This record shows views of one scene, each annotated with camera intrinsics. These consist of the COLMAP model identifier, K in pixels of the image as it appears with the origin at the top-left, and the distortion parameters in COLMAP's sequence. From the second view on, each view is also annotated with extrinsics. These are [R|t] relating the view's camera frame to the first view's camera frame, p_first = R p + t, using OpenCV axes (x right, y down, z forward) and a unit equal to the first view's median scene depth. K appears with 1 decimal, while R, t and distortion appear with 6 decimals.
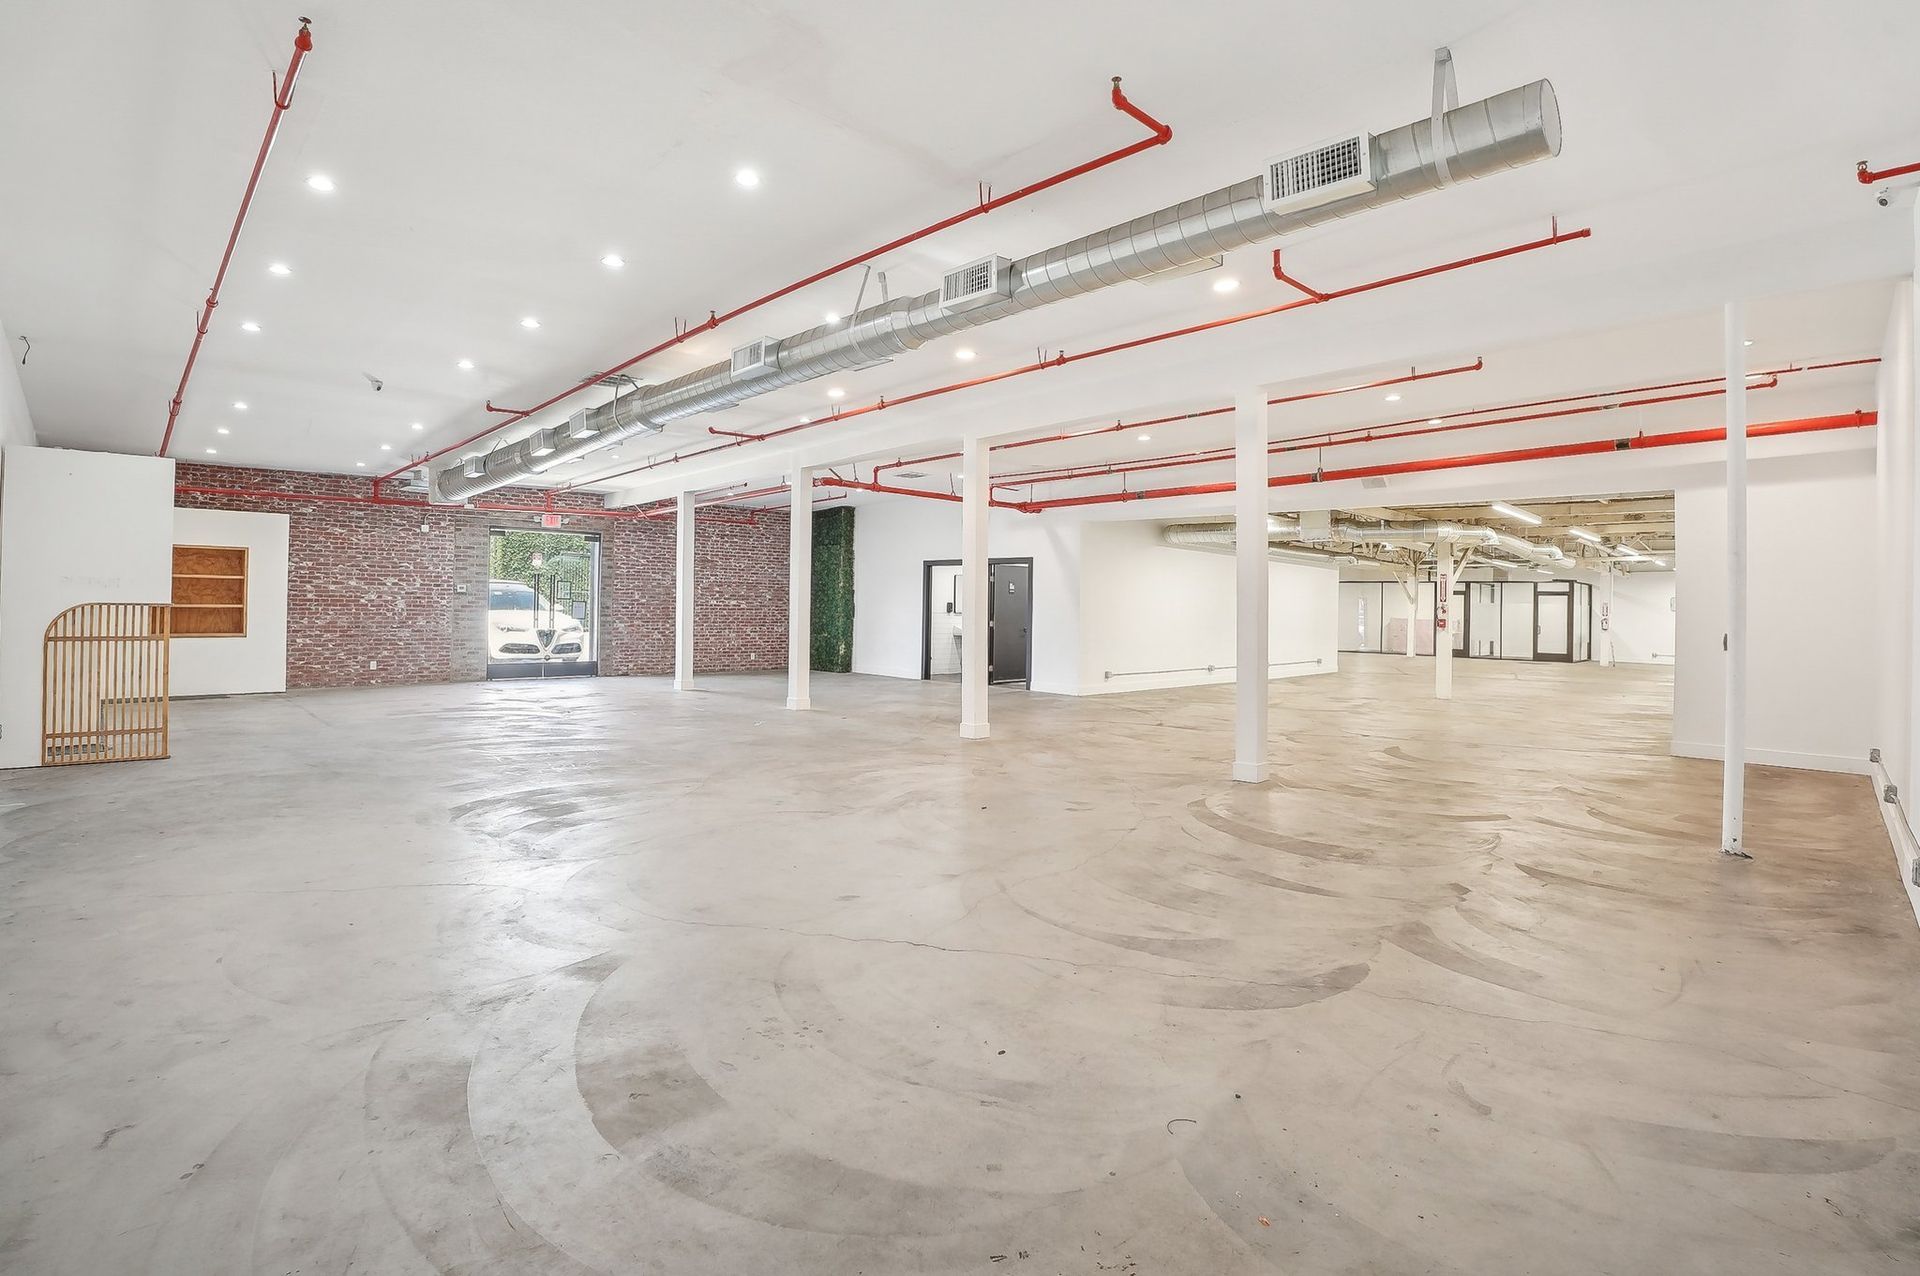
lens RADIAL K [[898.4, 0, 926.4], [0, 898.4, 608.7], [0, 0, 1]] dist [-0.069214, 0.017116]
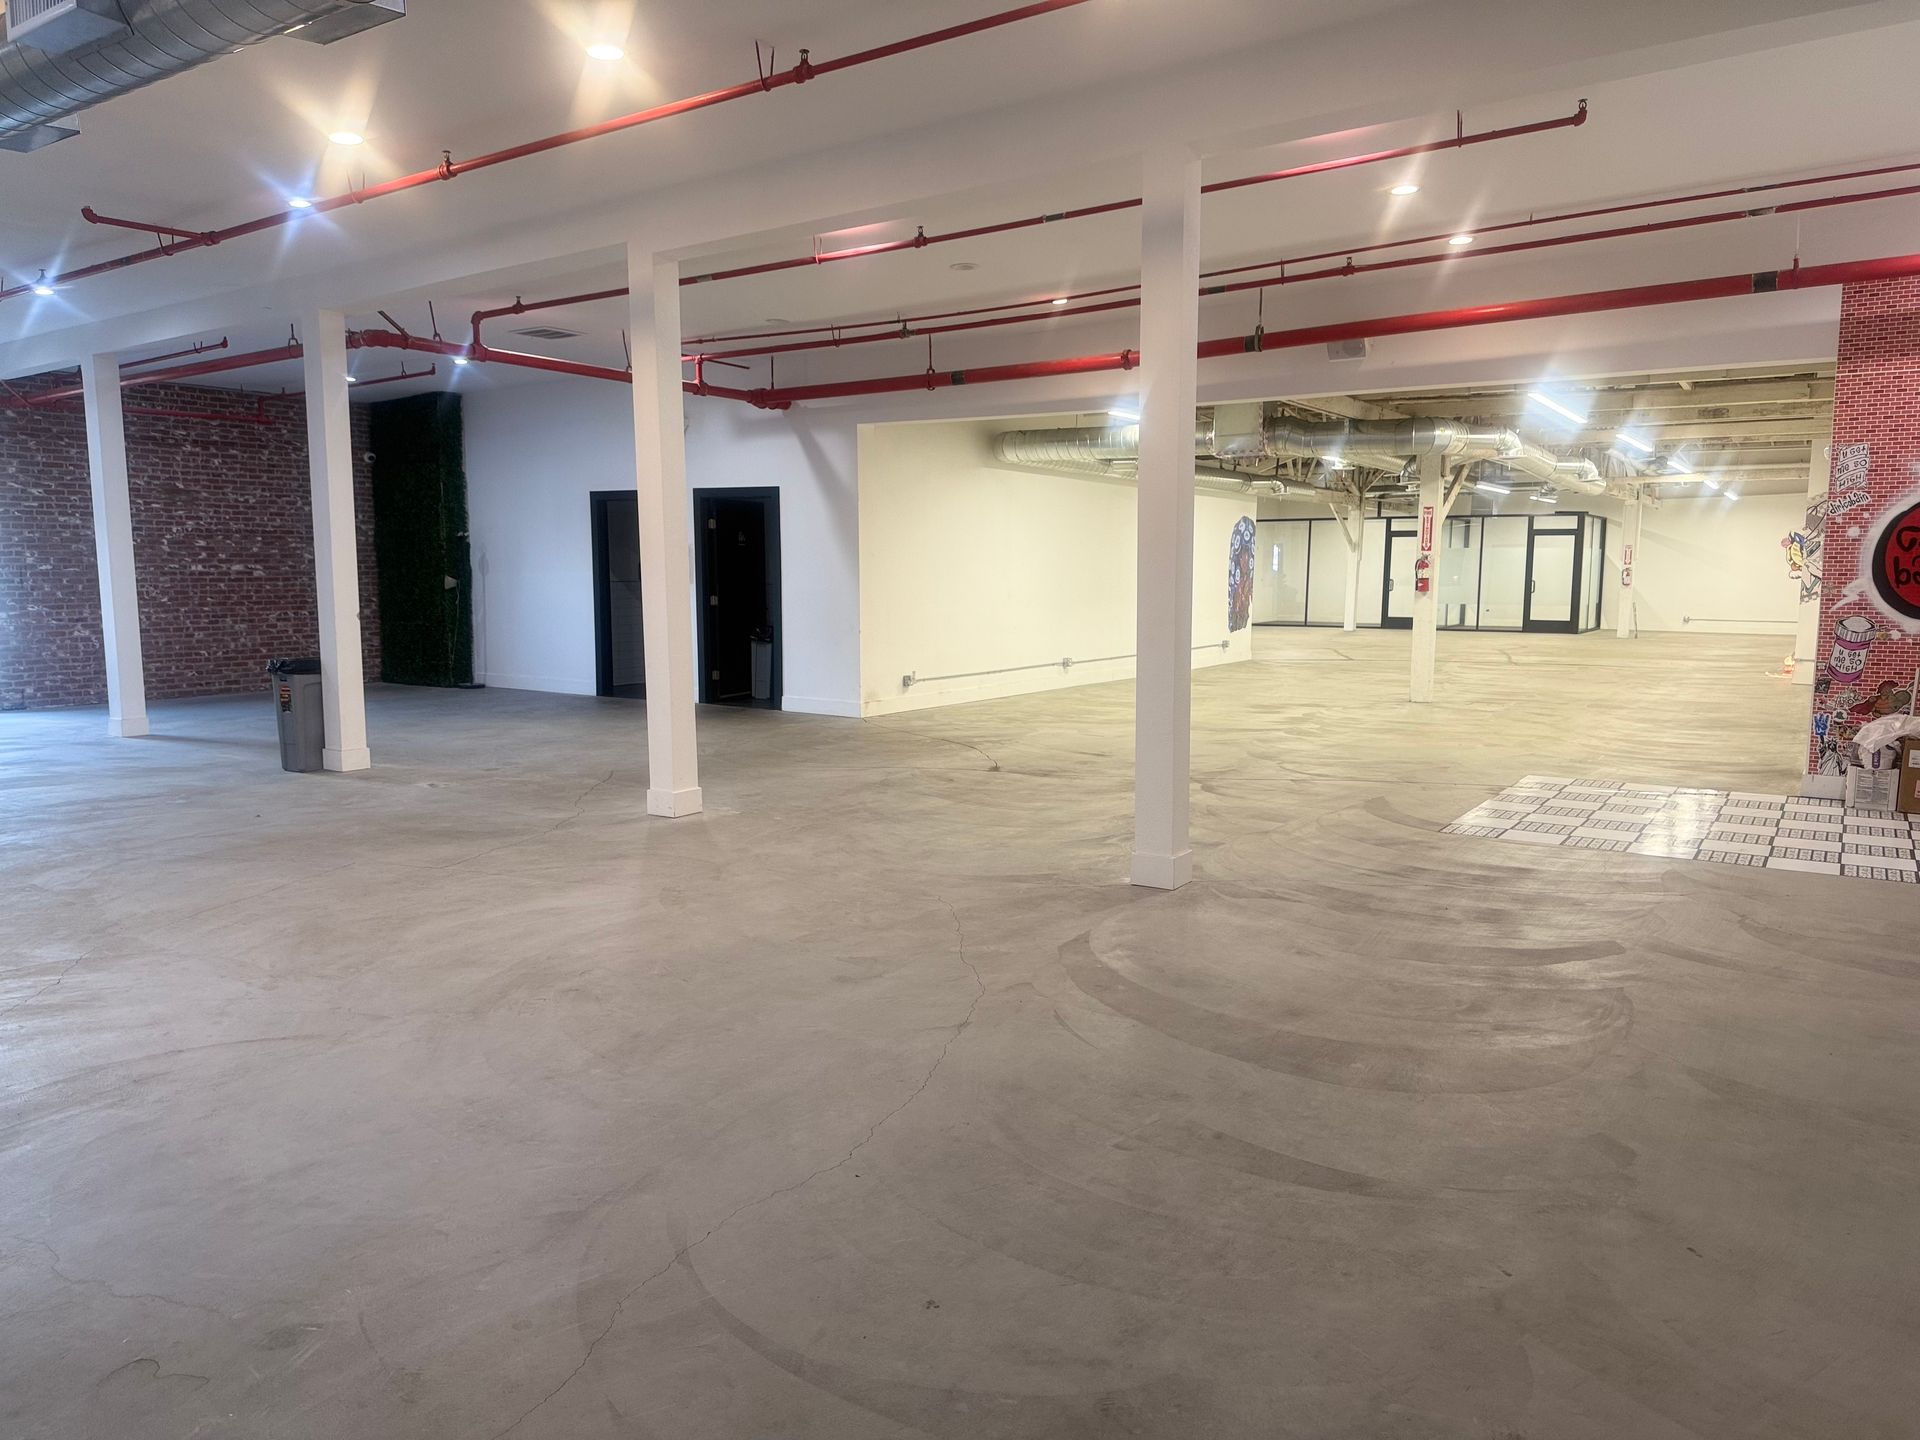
lens RADIAL K [[1342.6, 0, 948.2], [0, 1342.6, 724.0], [0, 0, 1]] dist [0.044688, -0.028140]
pose [[0.973098, -0.043599, 0.226229, 0.021640], [0.016496, 0.992596, 0.120336, -0.006316], [-0.229800, -0.113367, 0.966612, 0.109143]]
